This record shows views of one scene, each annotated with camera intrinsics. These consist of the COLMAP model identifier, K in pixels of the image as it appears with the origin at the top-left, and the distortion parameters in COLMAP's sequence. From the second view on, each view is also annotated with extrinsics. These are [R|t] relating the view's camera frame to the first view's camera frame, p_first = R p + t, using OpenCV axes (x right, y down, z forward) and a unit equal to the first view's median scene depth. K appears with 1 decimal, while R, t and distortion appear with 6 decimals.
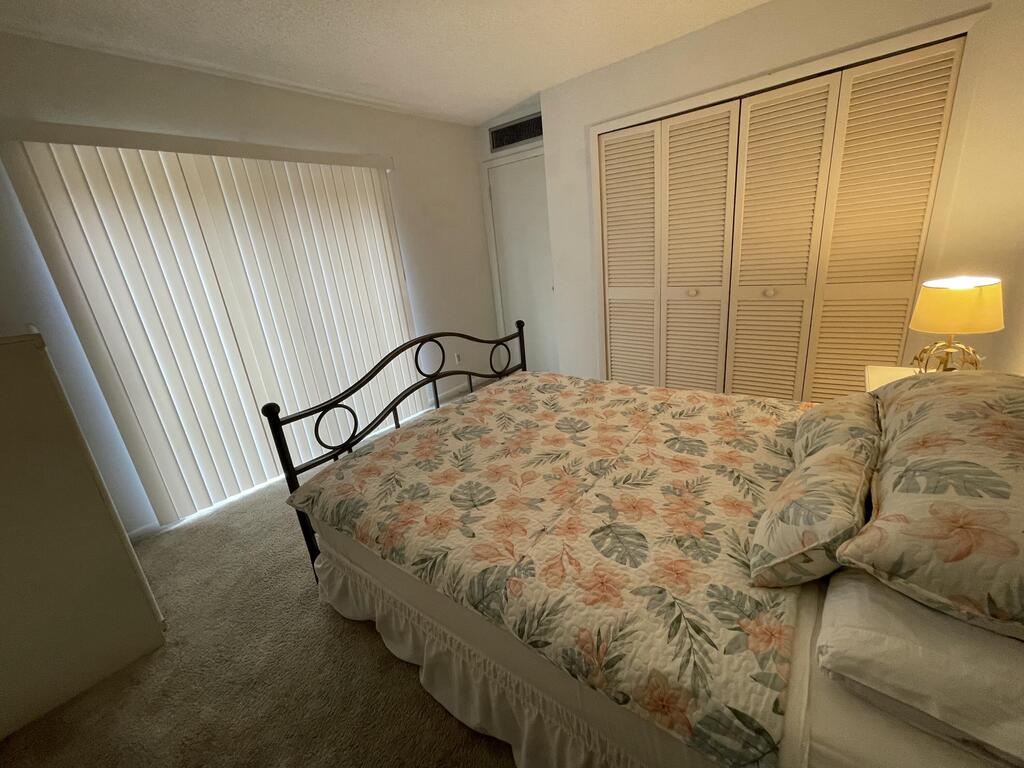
lens RADIAL K [[415.4, 0, 510.2], [0, 415.4, 384.9], [0, 0, 1]] dist [-0.002653, 0.000429]
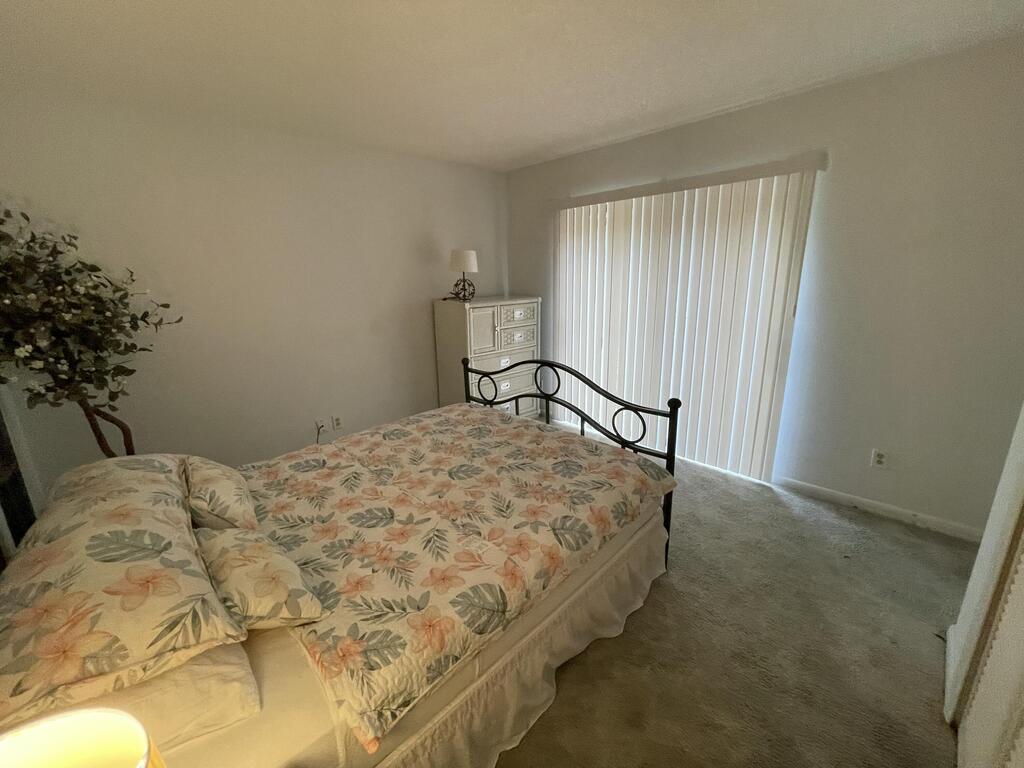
lens RADIAL K [[415.4, 0, 504.4], [0, 415.4, 377.5], [0, 0, 1]] dist [-0.002653, 0.000429]
pose [[-0.136098, 0.340429, -0.930369, 1.072774], [-0.277346, 0.888464, 0.365666, -0.550098], [0.951082, 0.307800, -0.026501, 1.086911]]
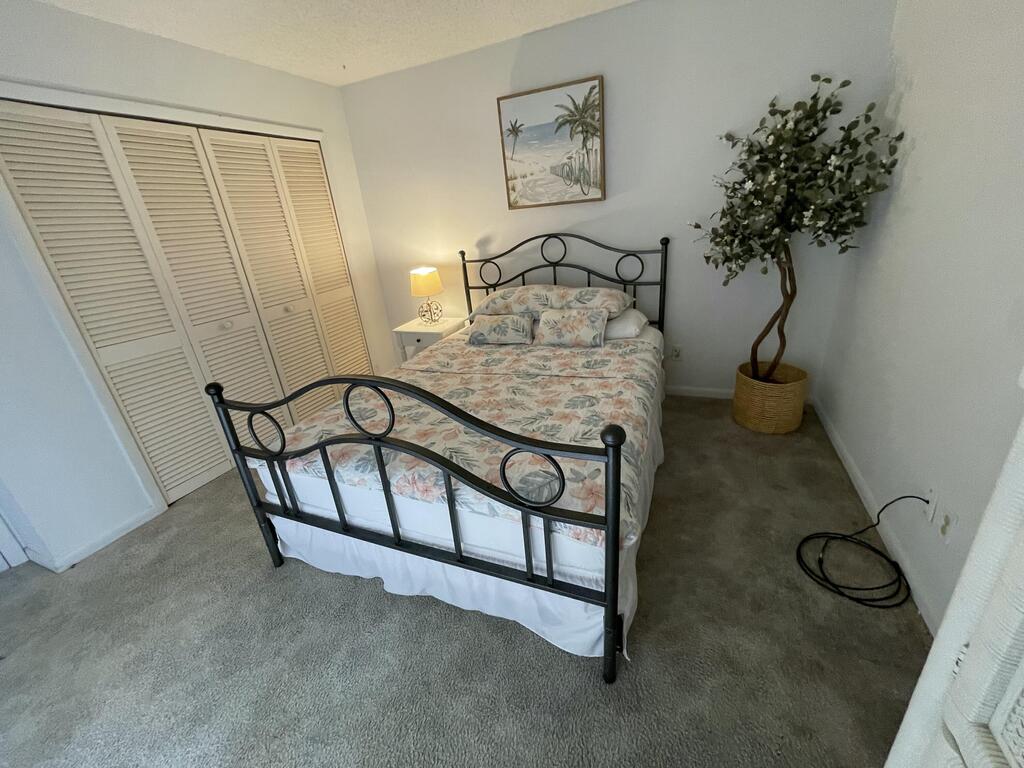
lens RADIAL K [[415.4, 0, 520.0], [0, 415.4, 380.2], [0, 0, 1]] dist [-0.002653, 0.000429]
pose [[-0.277320, -0.242903, 0.929565, -1.001848], [0.413257, 0.843283, 0.343645, -0.272992], [-0.867359, 0.479449, -0.133478, 1.026547]]
